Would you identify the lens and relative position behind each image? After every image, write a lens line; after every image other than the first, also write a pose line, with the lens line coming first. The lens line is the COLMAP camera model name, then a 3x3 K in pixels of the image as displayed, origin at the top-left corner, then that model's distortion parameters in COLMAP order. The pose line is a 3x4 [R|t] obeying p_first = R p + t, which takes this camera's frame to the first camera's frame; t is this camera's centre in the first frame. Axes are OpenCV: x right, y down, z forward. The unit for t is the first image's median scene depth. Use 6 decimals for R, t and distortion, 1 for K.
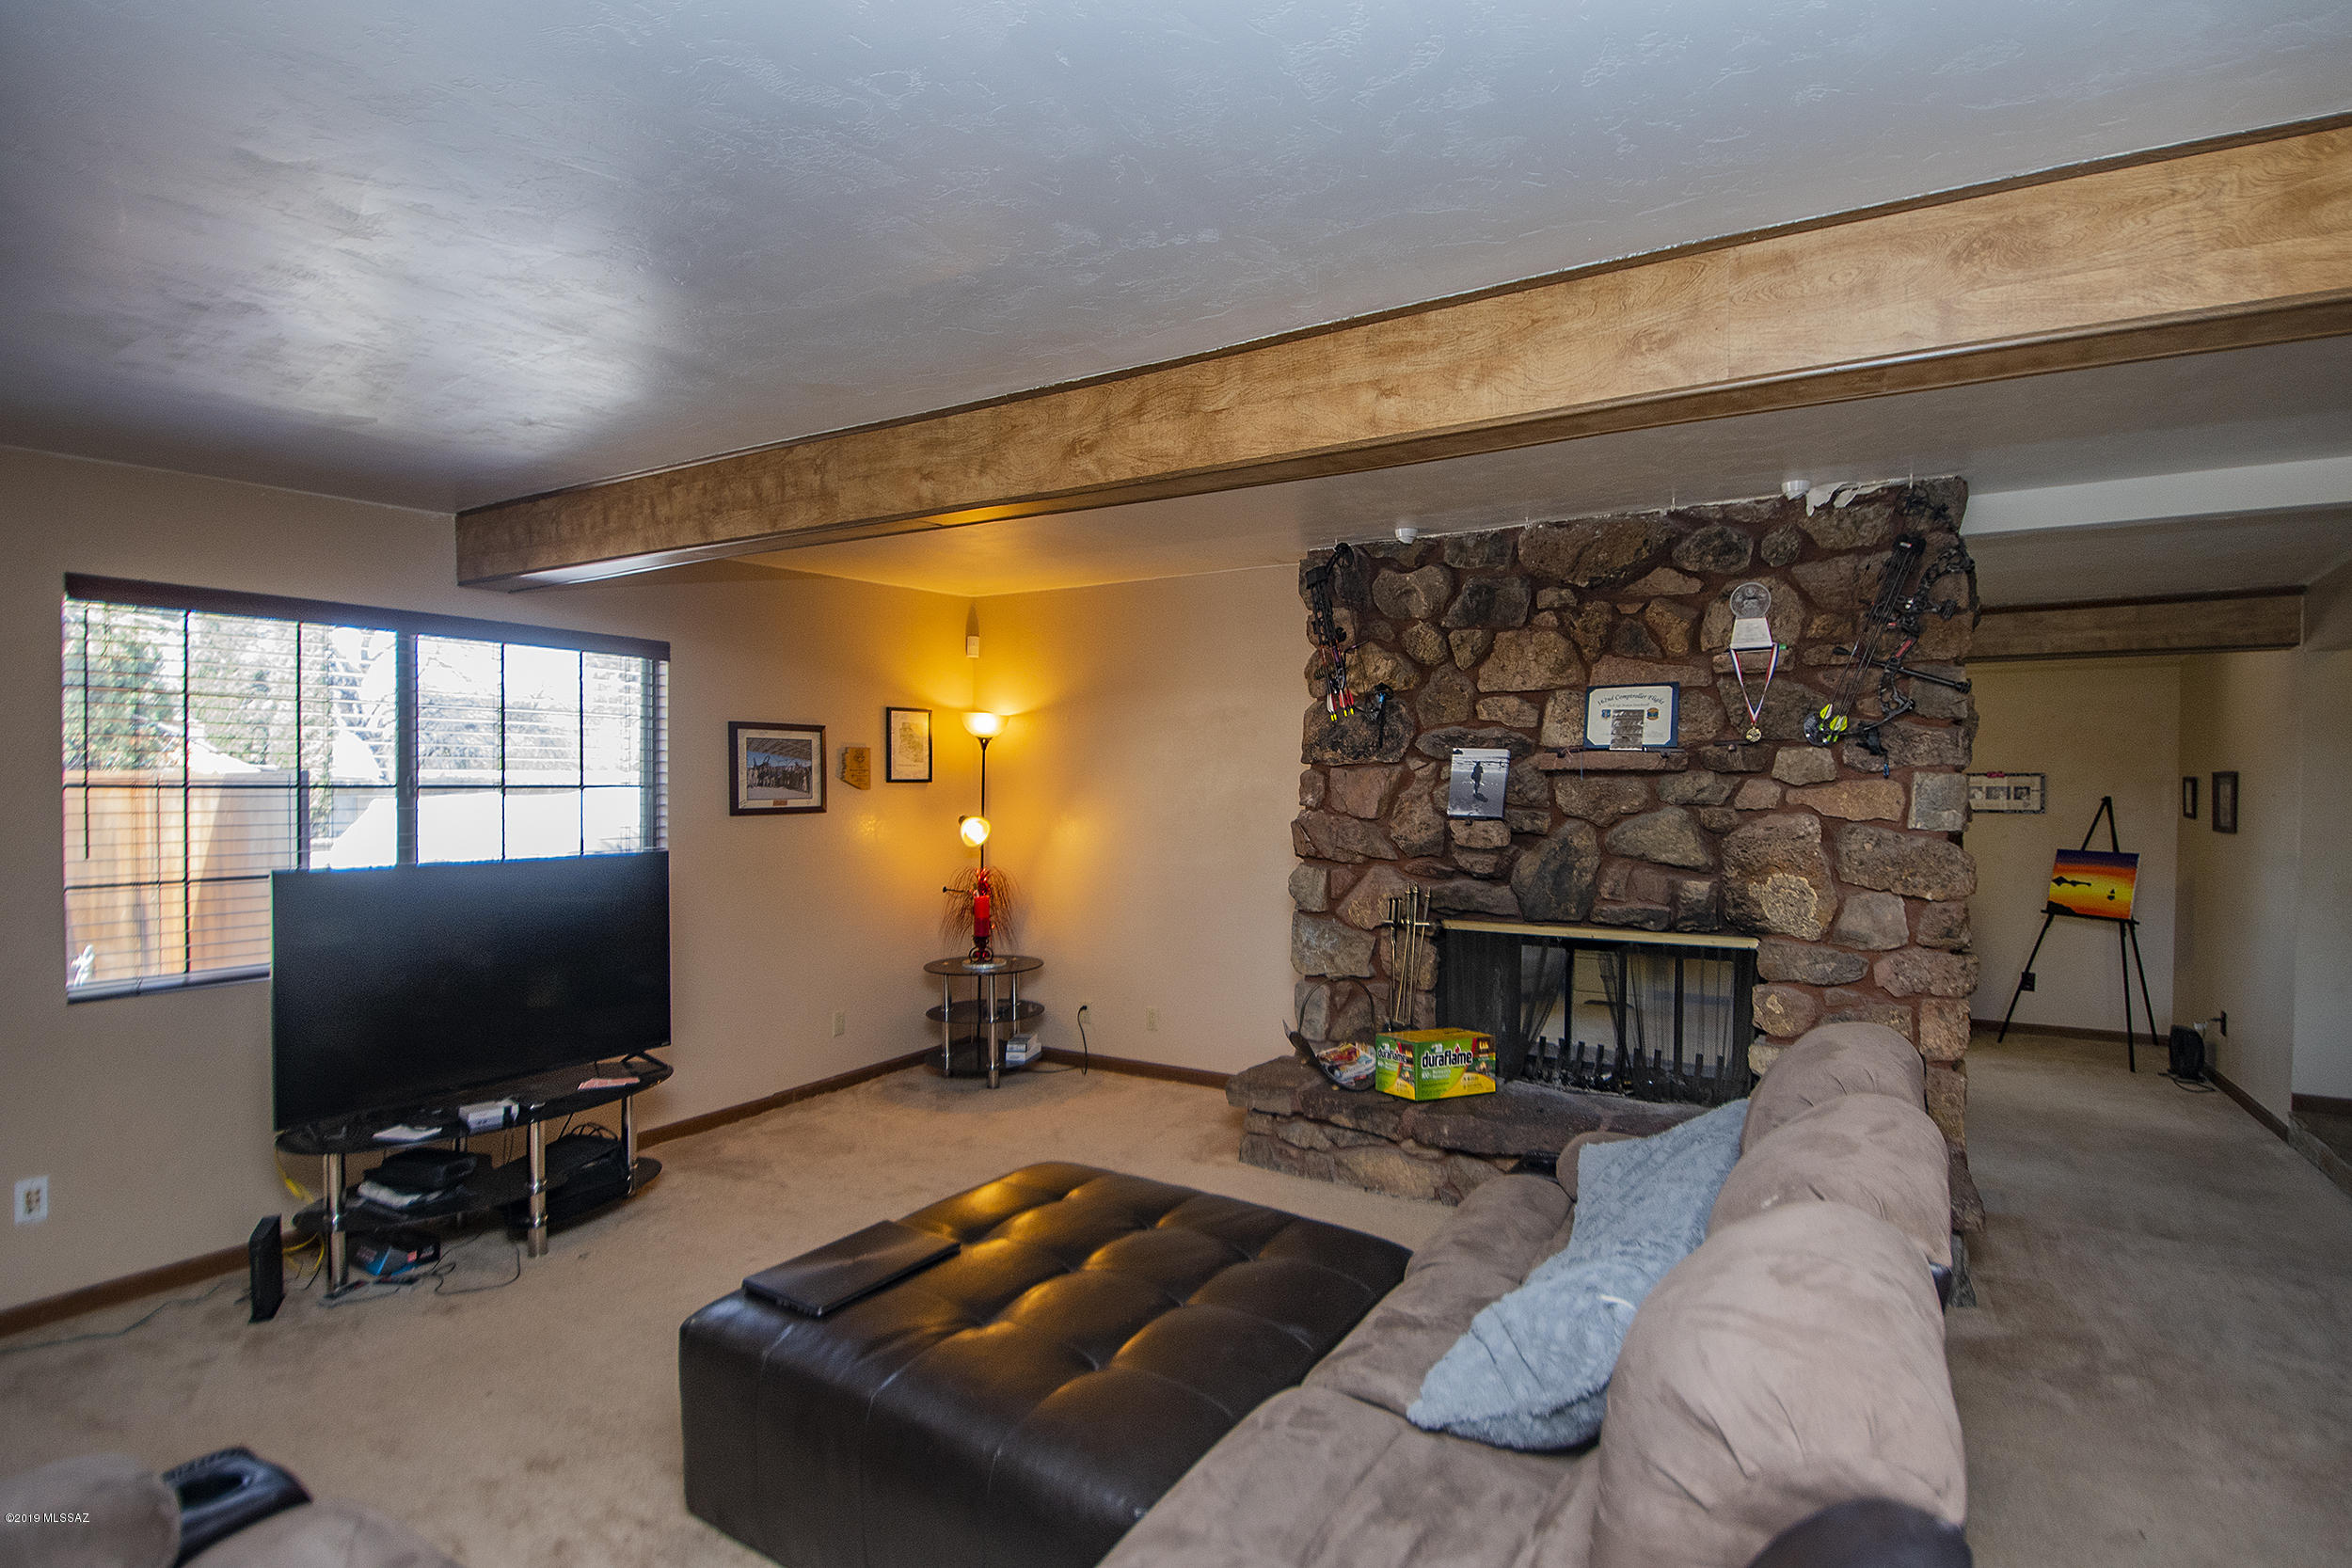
lens RADIAL K [[1071.1, 0, 1176.0], [0, 1071.1, 784.0], [0, 0, 1]] dist [0.016148, 0.000022]
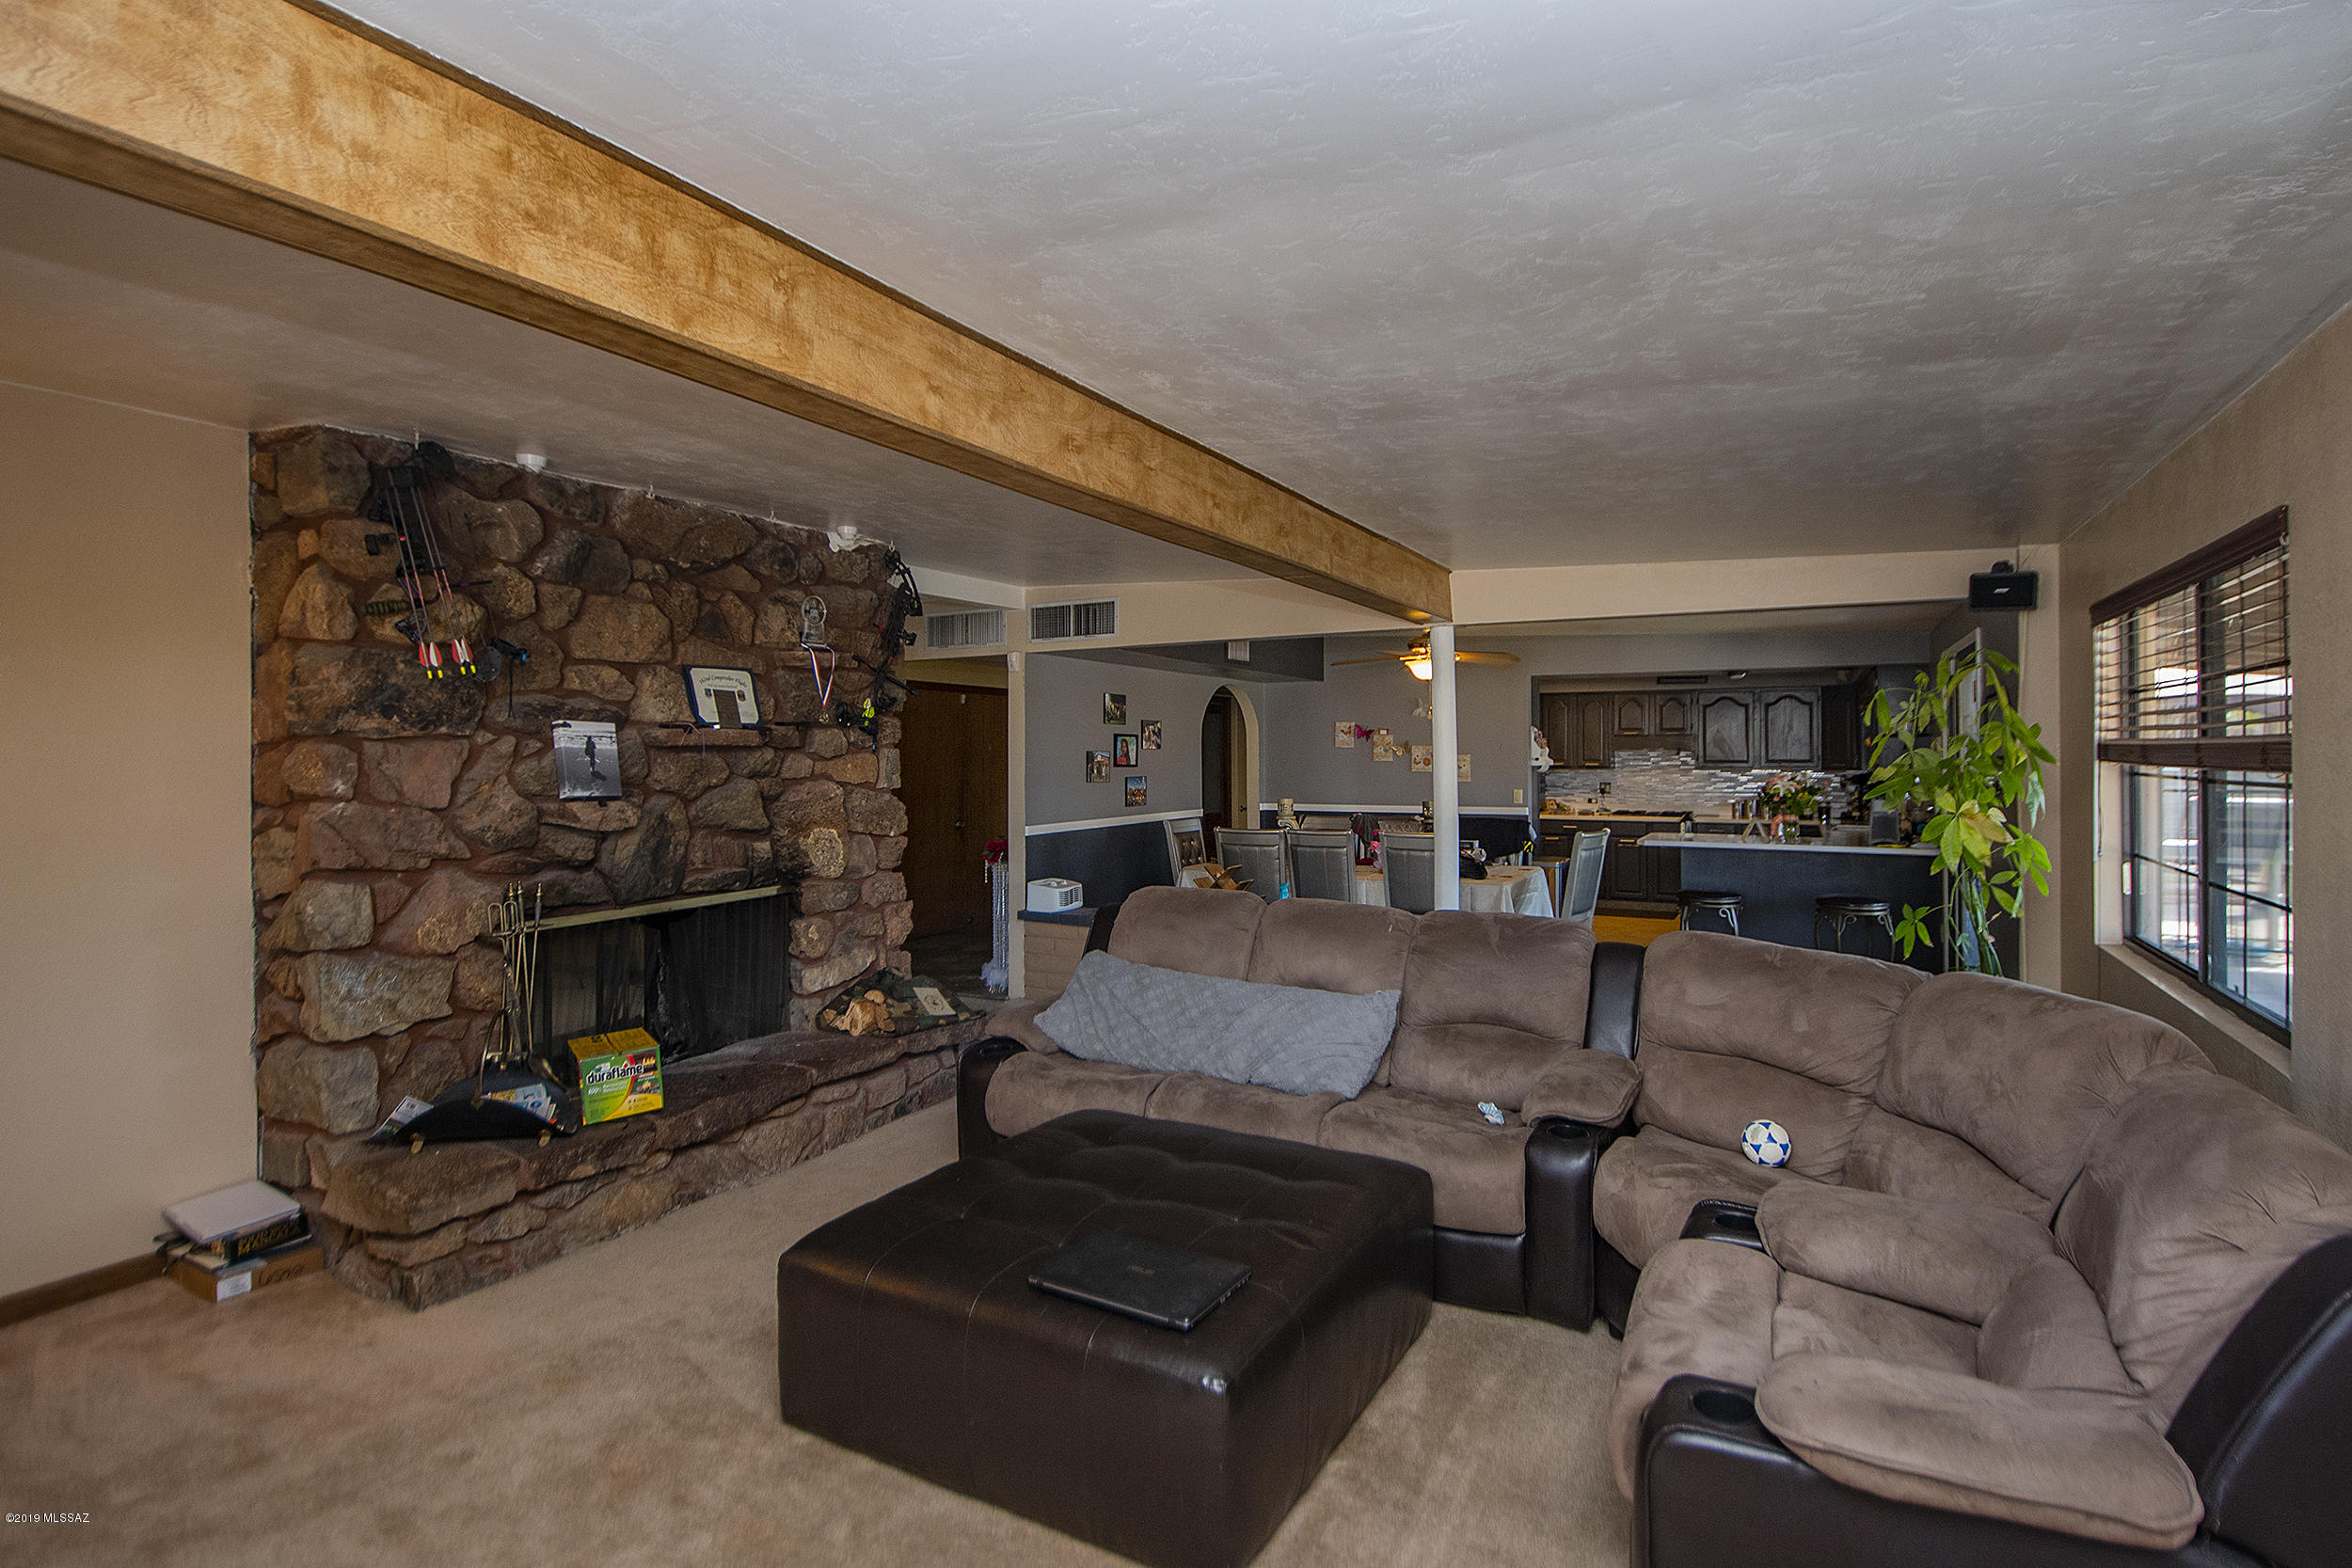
lens RADIAL K [[1151.8, 0, 1179.5], [0, 1151.8, 740.2], [0, 0, 1]] dist [-0.000032, -0.000115]
pose [[-0.022756, 0.004354, 0.999732, -0.716399], [0.005719, 0.999975, -0.004225, -0.010755], [-0.999725, 0.005621, -0.022780, 0.540922]]
